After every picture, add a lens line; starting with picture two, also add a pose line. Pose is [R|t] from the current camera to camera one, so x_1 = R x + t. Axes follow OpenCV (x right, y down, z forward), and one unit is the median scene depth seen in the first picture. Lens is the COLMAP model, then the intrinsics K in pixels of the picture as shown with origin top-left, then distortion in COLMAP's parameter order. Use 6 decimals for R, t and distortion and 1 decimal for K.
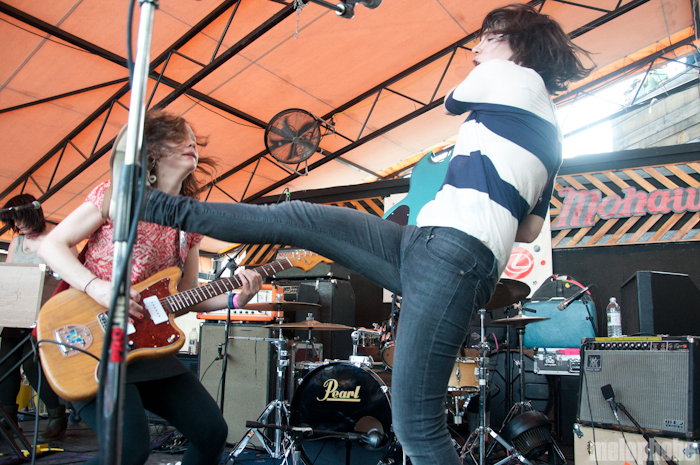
lens RADIAL K [[547.9, 0, 352.9], [0, 547.9, 234.2], [0, 0, 1]] dist [-0.158505, 0.125426]
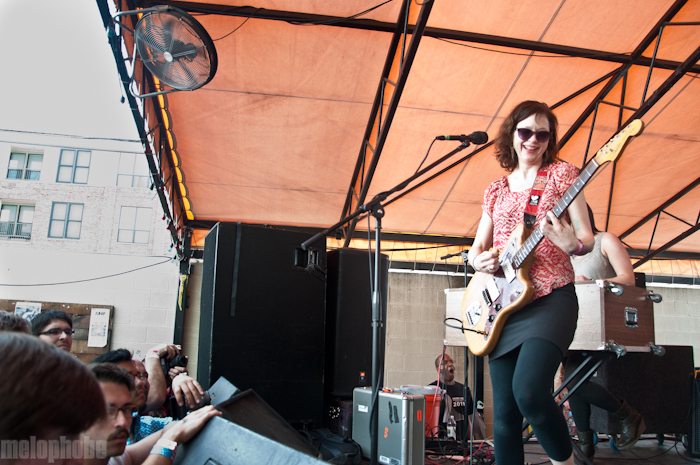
lens RADIAL K [[547.9, 0, 352.9], [0, 547.9, 234.2], [0, 0, 1]] dist [-0.158505, 0.125426]
pose [[0.701577, -0.141569, -0.698389, -0.150074], [0.121675, 0.989473, -0.078343, -0.000812], [0.702128, -0.030013, 0.711418, 0.027855]]
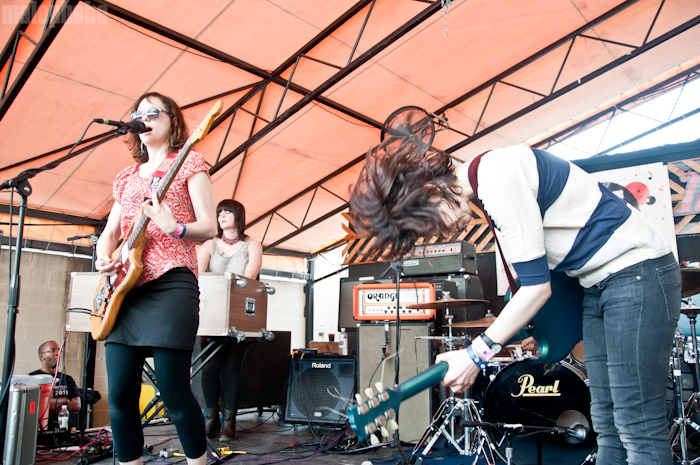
lens RADIAL K [[545.9, 0, 352.9], [0, 545.9, 234.6], [0, 0, 1]] dist [-0.162045, 0.128287]
pose [[0.994940, -0.041584, -0.091456, -0.162577], [0.042530, 0.999060, 0.008419, -0.009194], [0.091020, -0.012266, 0.995774, -0.007397]]
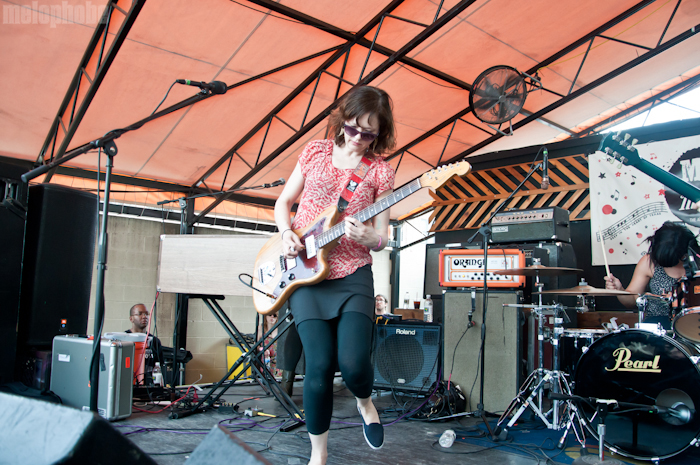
lens RADIAL K [[547.9, 0, 352.9], [0, 547.9, 234.2], [0, 0, 1]] dist [-0.158505, 0.125426]
pose [[0.967851, -0.026774, -0.250097, -0.162017], [0.042632, 0.997394, 0.058207, -0.001726], [0.247887, -0.066997, 0.966470, 0.007345]]
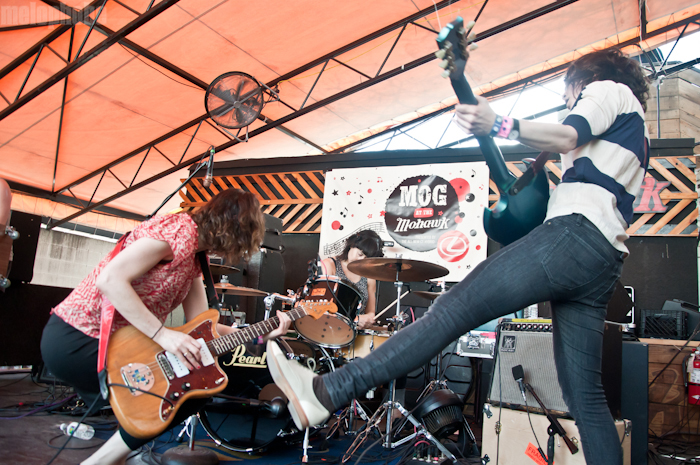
lens RADIAL K [[547.9, 0, 352.9], [0, 547.9, 234.2], [0, 0, 1]] dist [-0.158505, 0.125426]
pose [[0.993789, 0.068335, 0.087829, 0.039918], [-0.071171, 0.997026, 0.029573, 0.018793], [-0.085547, -0.035641, 0.995696, 0.018850]]
